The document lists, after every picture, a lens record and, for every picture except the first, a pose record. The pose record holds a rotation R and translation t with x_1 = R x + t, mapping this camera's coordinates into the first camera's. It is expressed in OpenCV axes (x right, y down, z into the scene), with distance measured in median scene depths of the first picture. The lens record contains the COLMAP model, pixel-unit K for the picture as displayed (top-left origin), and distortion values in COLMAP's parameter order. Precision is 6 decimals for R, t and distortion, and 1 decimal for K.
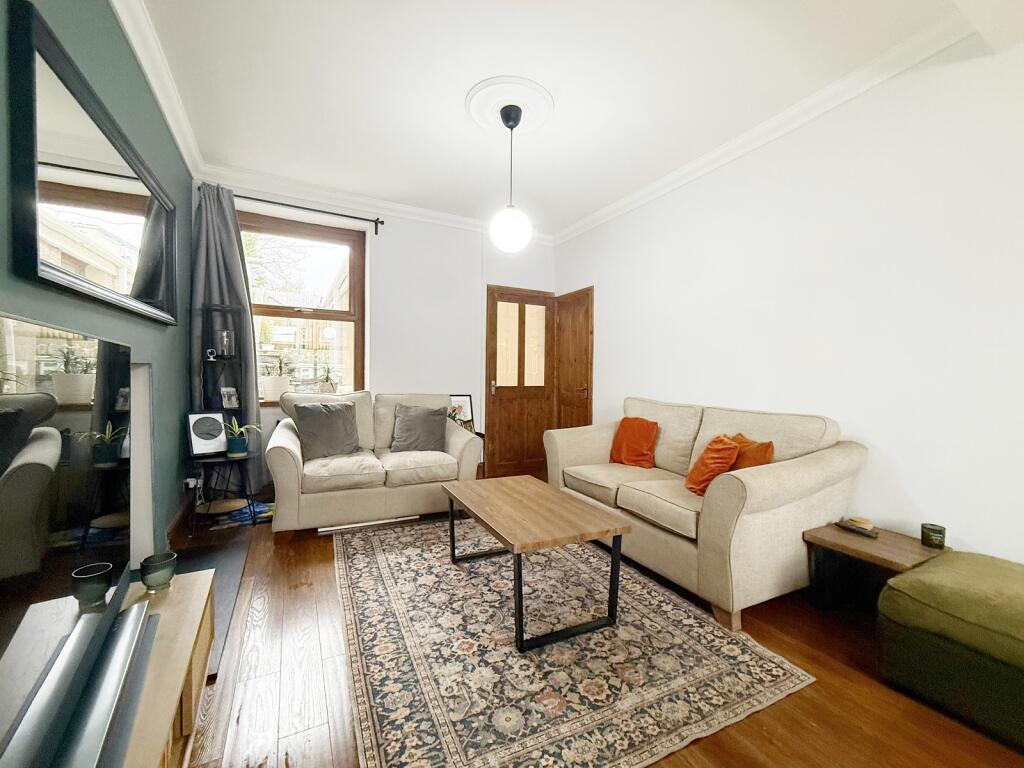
lens RADIAL K [[420.9, 0, 494.4], [0, 420.9, 384.0], [0, 0, 1]] dist [-0.000297, -0.000074]
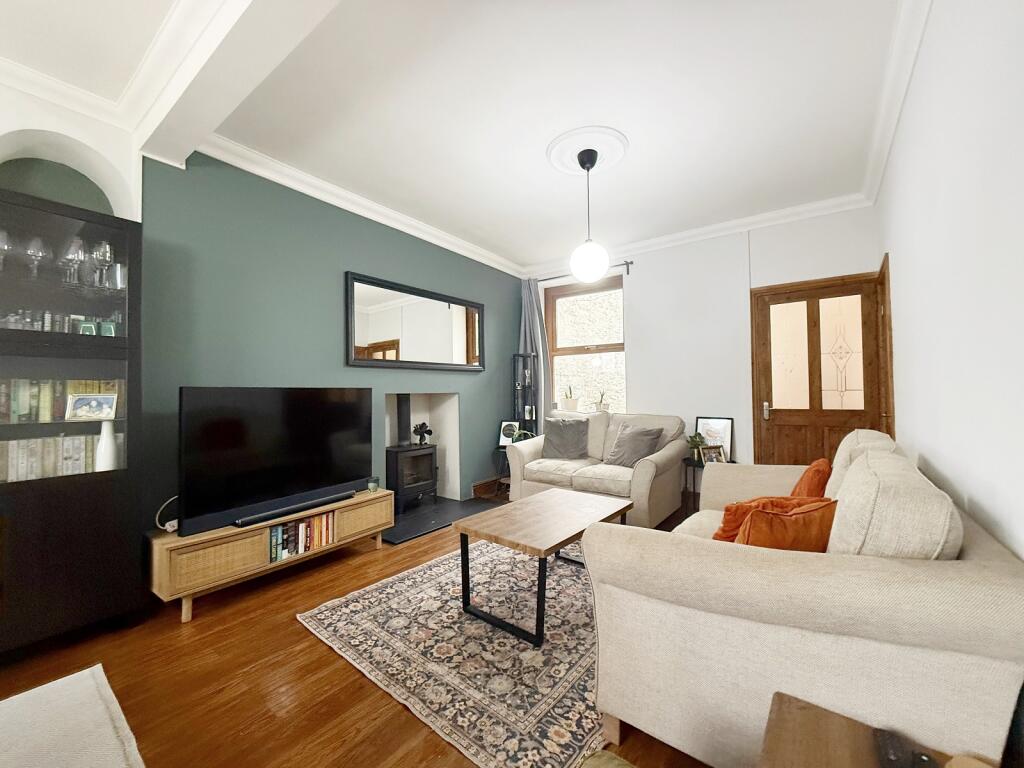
lens RADIAL K [[396.4, 0, 512.0], [0, 396.4, 384.0], [0, 0, 1]] dist [0.000661, -0.000039]
pose [[0.446735, -0.038200, -0.893850, 1.025900], [-0.007540, 0.998892, -0.046457, -0.007103], [0.894635, 0.027494, 0.445952, 0.463624]]
